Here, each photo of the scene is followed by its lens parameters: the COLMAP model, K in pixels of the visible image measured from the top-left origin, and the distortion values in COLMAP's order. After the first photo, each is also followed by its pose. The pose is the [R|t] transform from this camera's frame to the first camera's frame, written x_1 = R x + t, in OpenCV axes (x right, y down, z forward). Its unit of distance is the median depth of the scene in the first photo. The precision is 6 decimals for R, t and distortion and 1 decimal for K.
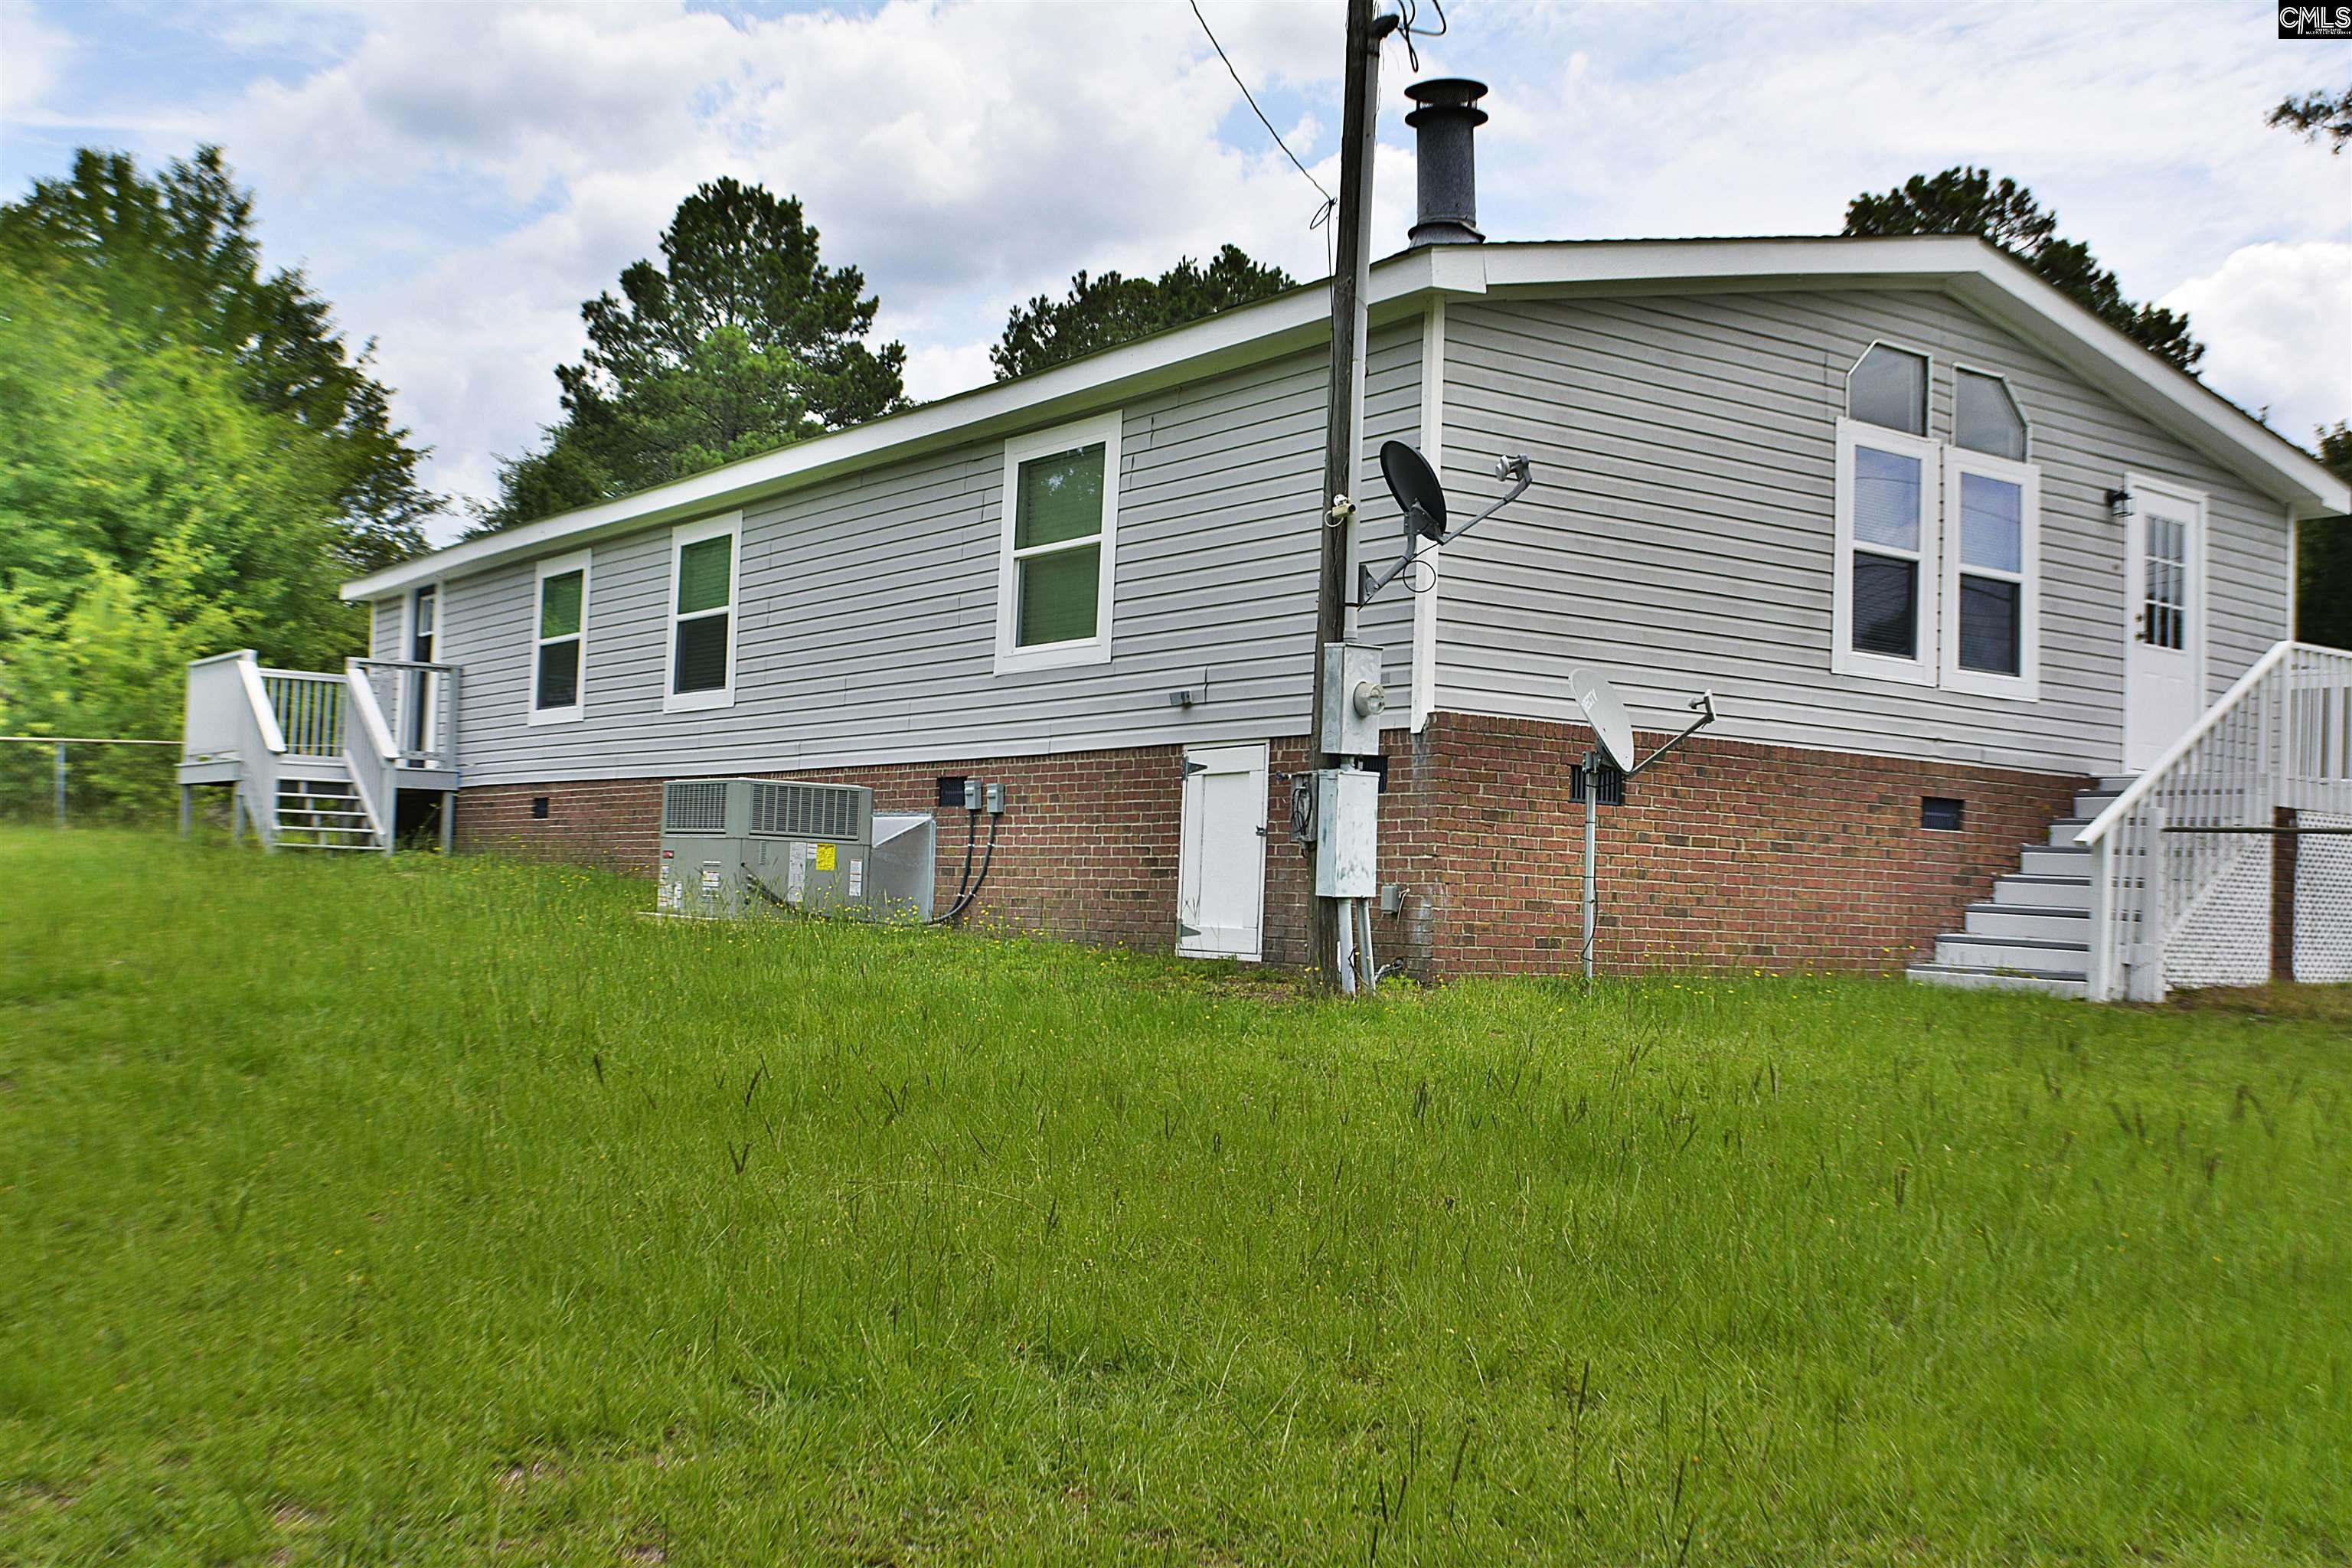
lens RADIAL K [[2540.3, 0, 1176.0], [0, 2540.3, 784.0], [0, 0, 1]] dist [-0.162550, -0.013233]
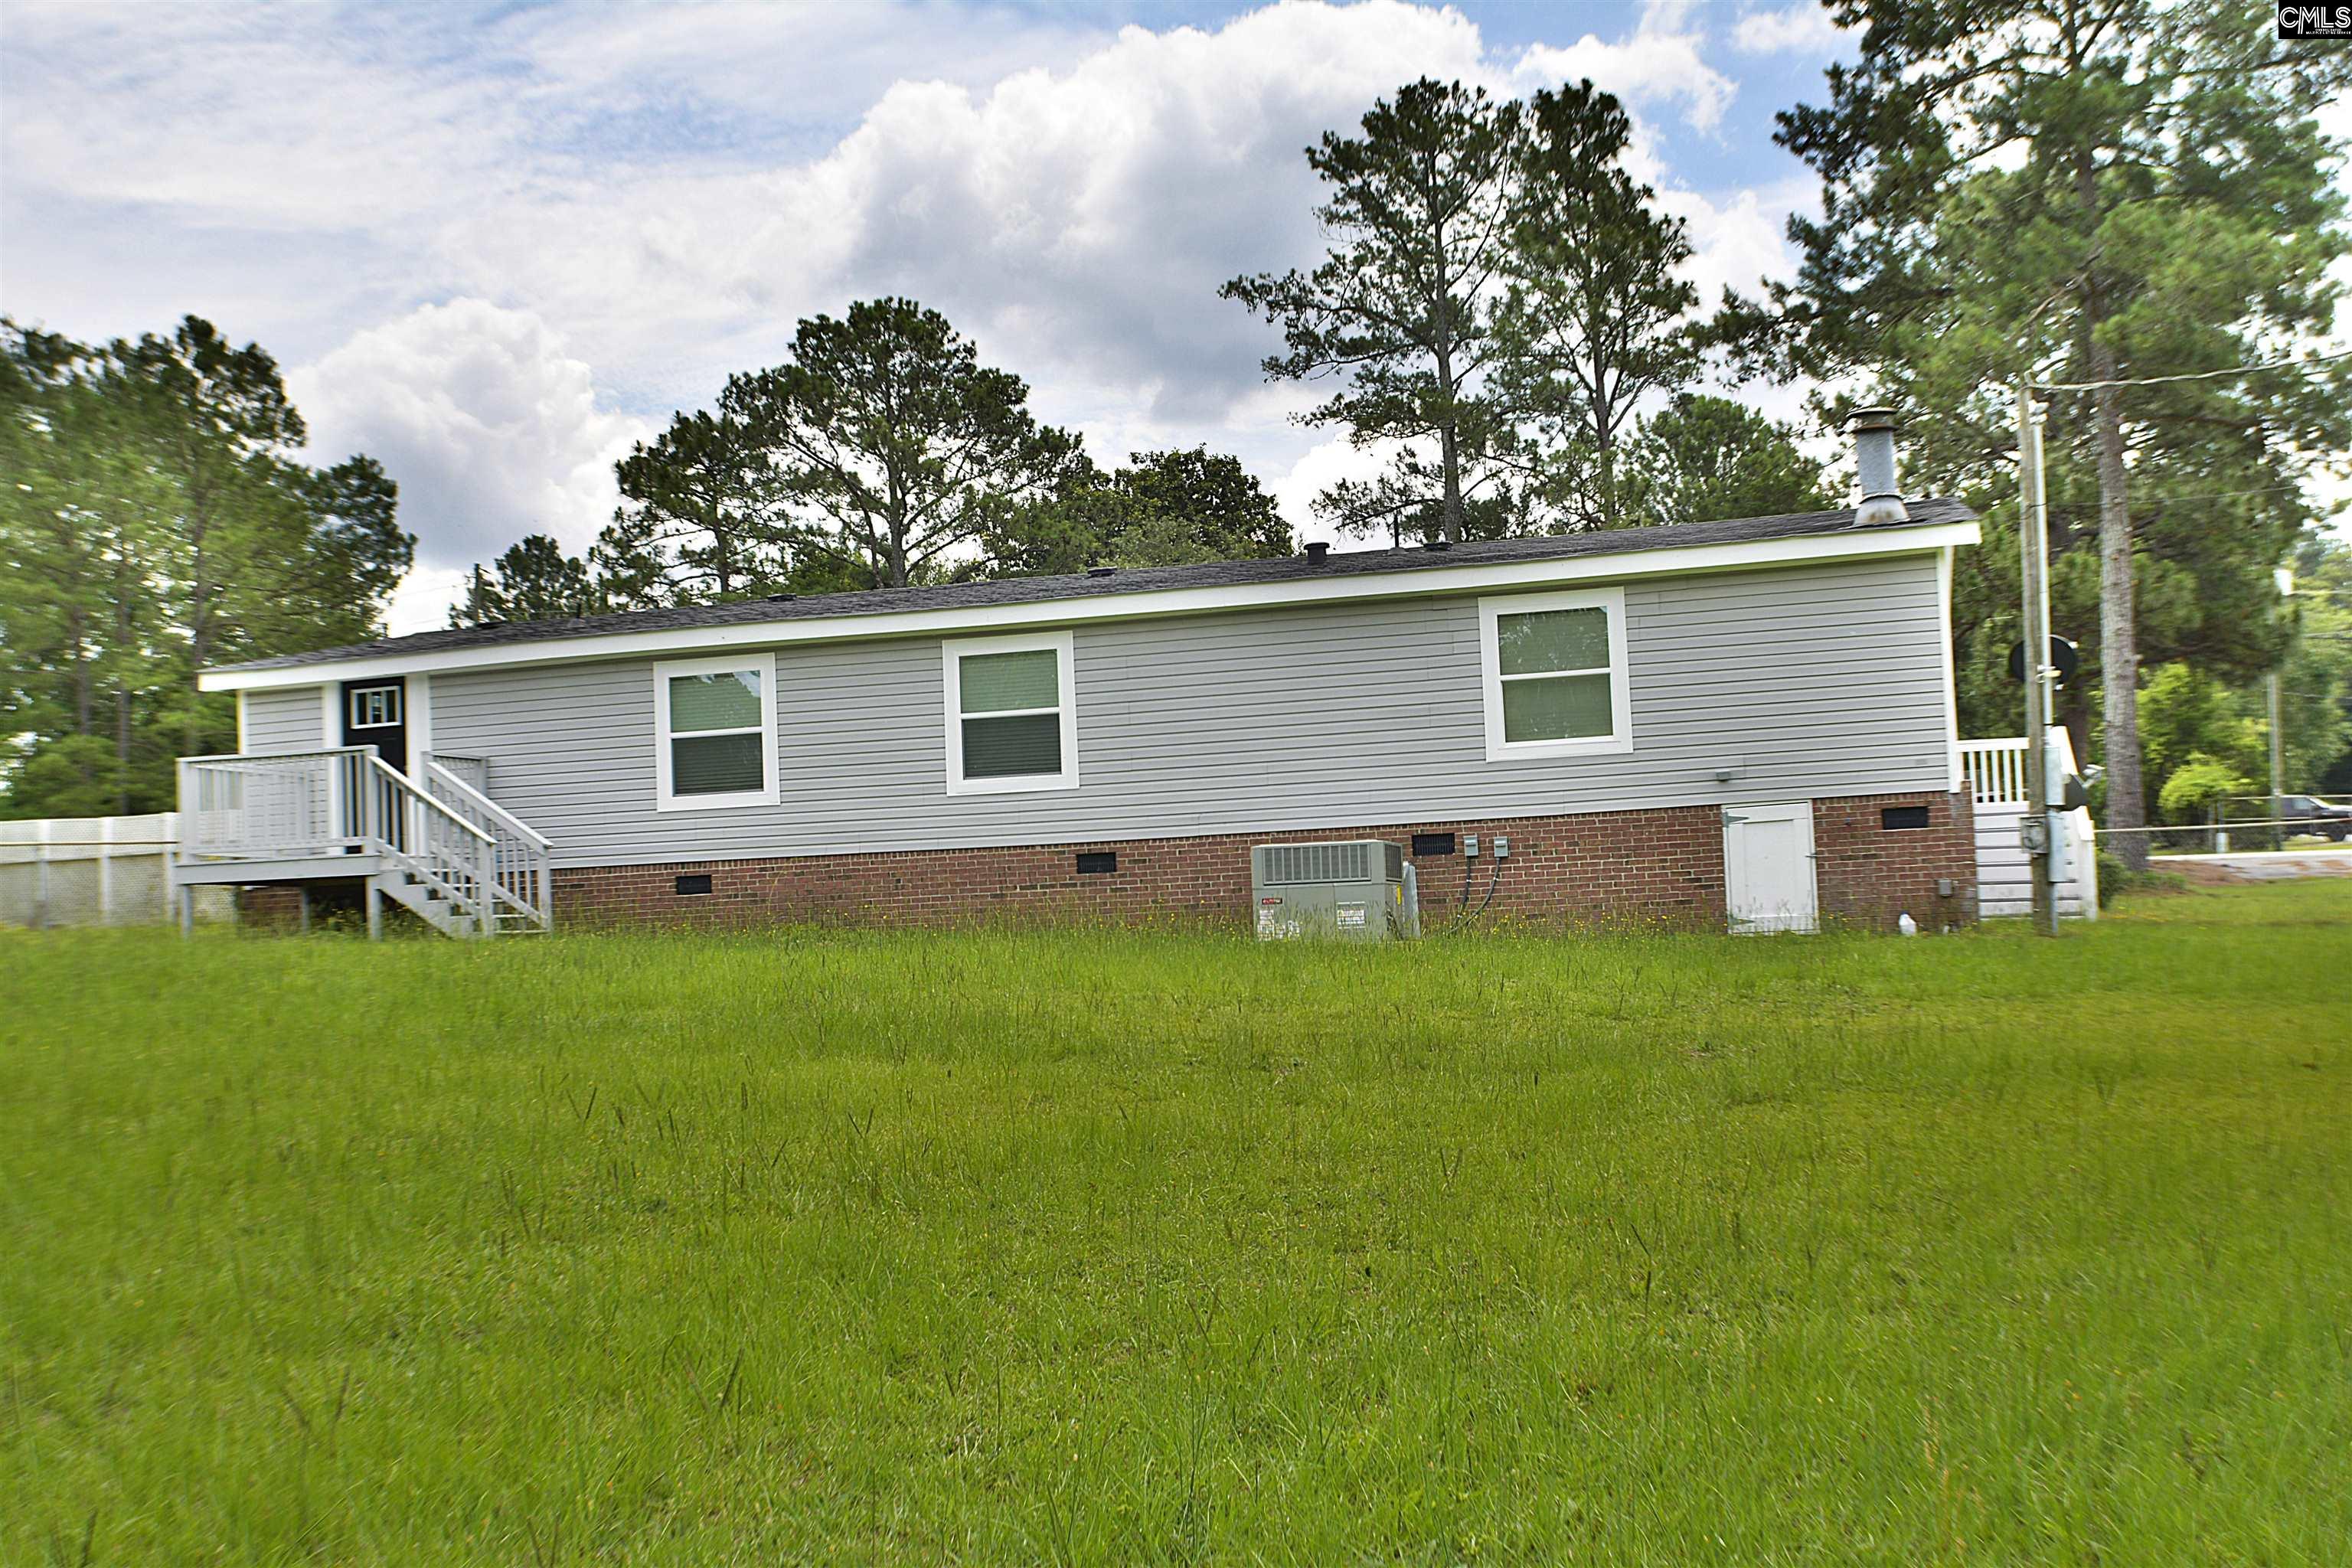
lens RADIAL K [[2540.3, 0, 1176.0], [0, 2540.3, 784.0], [0, 0, 1]] dist [-0.162550, -0.013233]
pose [[0.756631, -0.026121, 0.653320, -1.151827], [0.035885, 0.999355, -0.001604, -0.034268], [-0.652856, 0.024658, 0.757080, 0.027700]]
